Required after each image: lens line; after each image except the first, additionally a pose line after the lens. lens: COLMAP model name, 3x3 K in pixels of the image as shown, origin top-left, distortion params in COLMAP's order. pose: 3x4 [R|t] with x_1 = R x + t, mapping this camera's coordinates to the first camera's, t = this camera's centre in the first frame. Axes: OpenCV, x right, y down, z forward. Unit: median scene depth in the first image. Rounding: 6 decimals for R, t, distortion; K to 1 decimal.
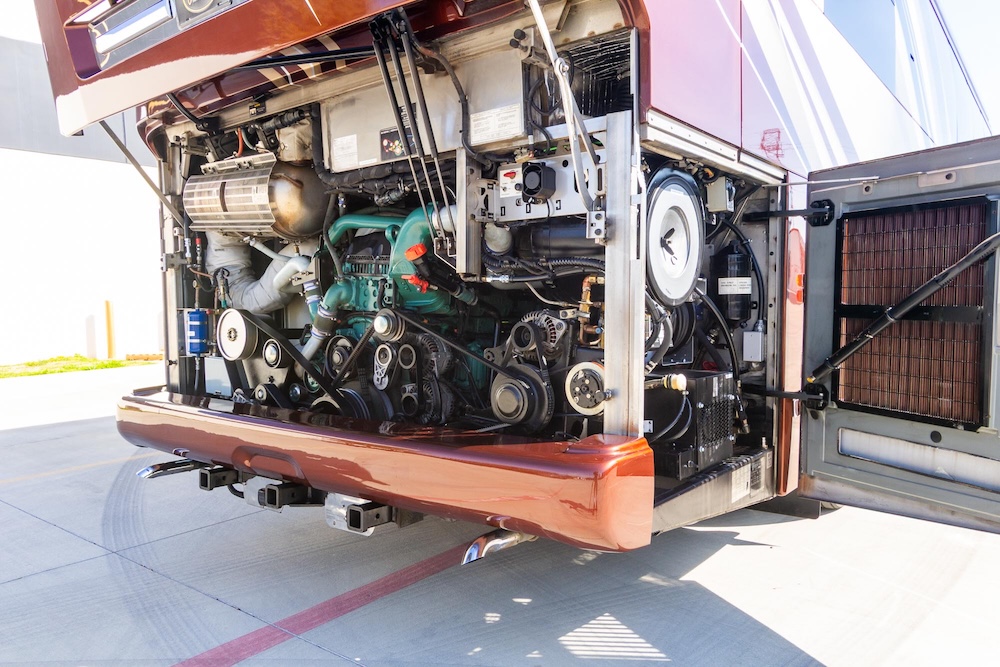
lens RADIAL K [[718.3, 0, 500.0], [0, 718.3, 333.5], [0, 0, 1]] dist [-0.001629, 0.002399]
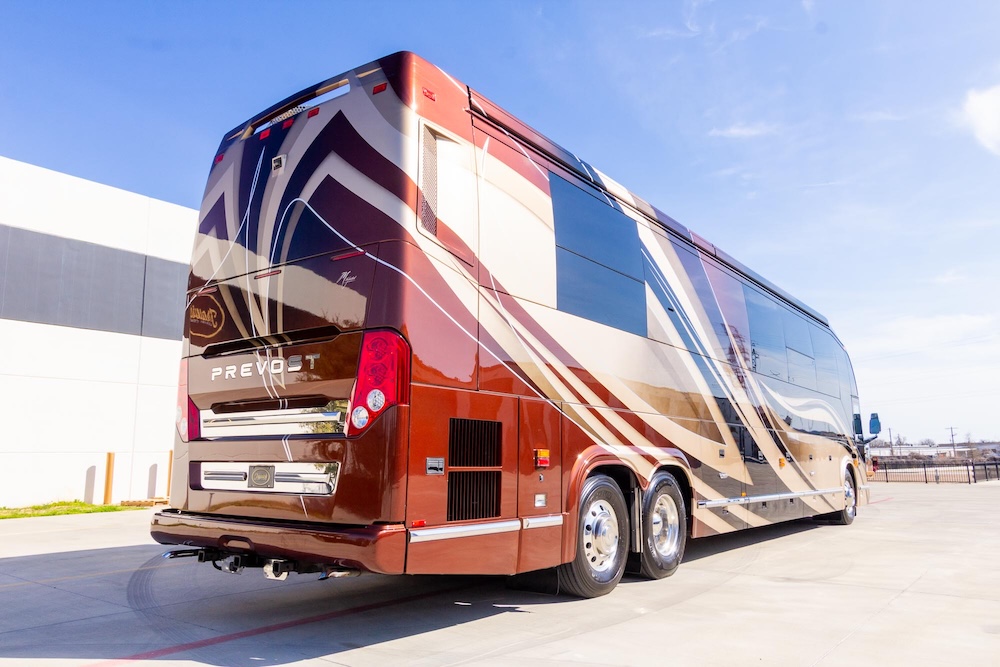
lens RADIAL K [[718.3, 0, 500.0], [0, 718.3, 333.5], [0, 0, 1]] dist [-0.001629, 0.002399]
pose [[0.999766, 0.018416, 0.011350, 0.184138], [-0.015548, 0.976504, -0.214939, 0.017335], [-0.015042, 0.214712, 0.976562, -0.530297]]
